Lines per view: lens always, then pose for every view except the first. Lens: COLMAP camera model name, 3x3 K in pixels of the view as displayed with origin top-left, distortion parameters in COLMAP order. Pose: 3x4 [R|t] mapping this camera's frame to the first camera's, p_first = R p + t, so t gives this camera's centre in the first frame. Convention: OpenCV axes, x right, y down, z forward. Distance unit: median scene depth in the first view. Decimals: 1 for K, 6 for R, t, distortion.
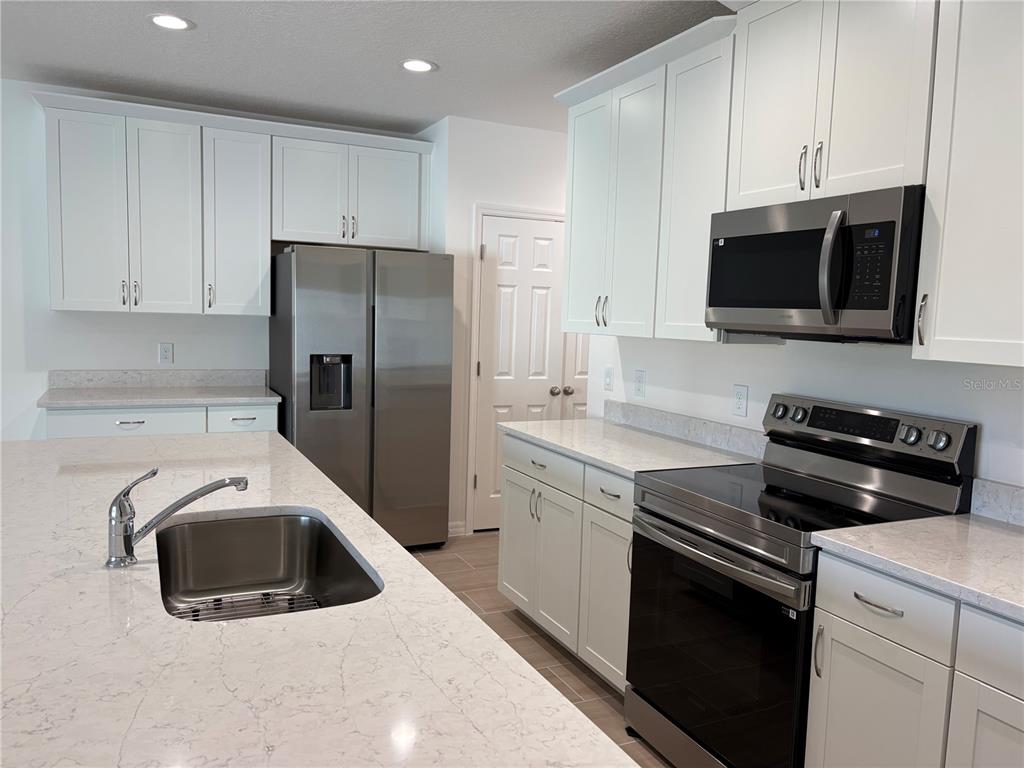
lens RADIAL K [[767.9, 0, 512.0], [0, 767.9, 384.0], [0, 0, 1]] dist [0.001496, 0.000418]
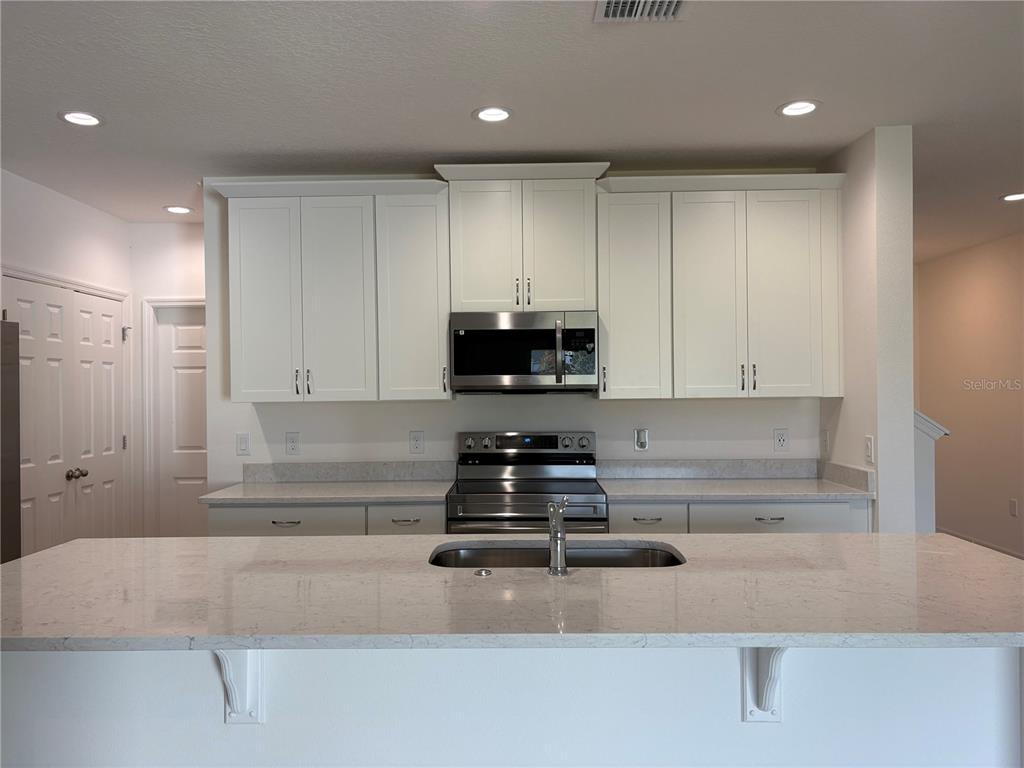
lens RADIAL K [[782.7, 0, 512.0], [0, 782.7, 384.0], [0, 0, 1]] dist [0.039627, -0.000928]
pose [[0.458643, -0.043903, 0.887535, -0.843365], [0.111212, 0.993762, -0.008313, -0.050186], [-0.881634, 0.102518, 0.460665, 0.180940]]
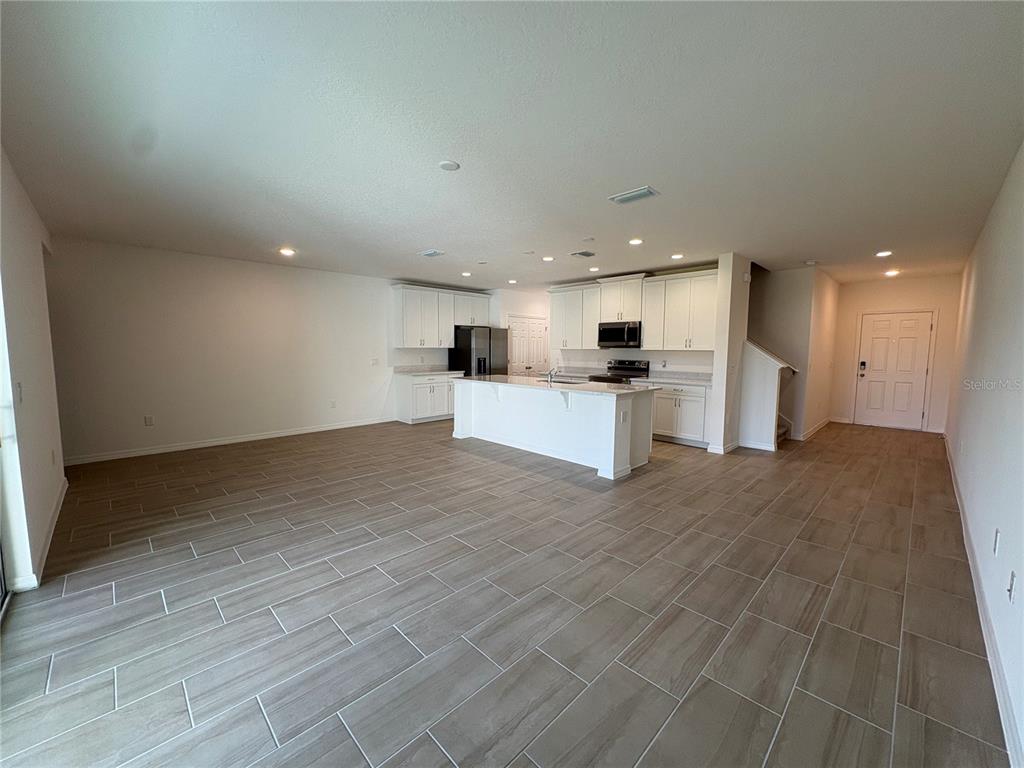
lens RADIAL K [[406.3, 0, 512.0], [0, 406.3, 384.0], [0, 0, 1]] dist [-0.001254, -0.000280]
pose [[0.945961, -0.060745, 0.318540, -0.939292], [0.059390, 0.998137, 0.013974, 0.083275], [-0.318796, 0.005699, 0.947806, -1.088090]]
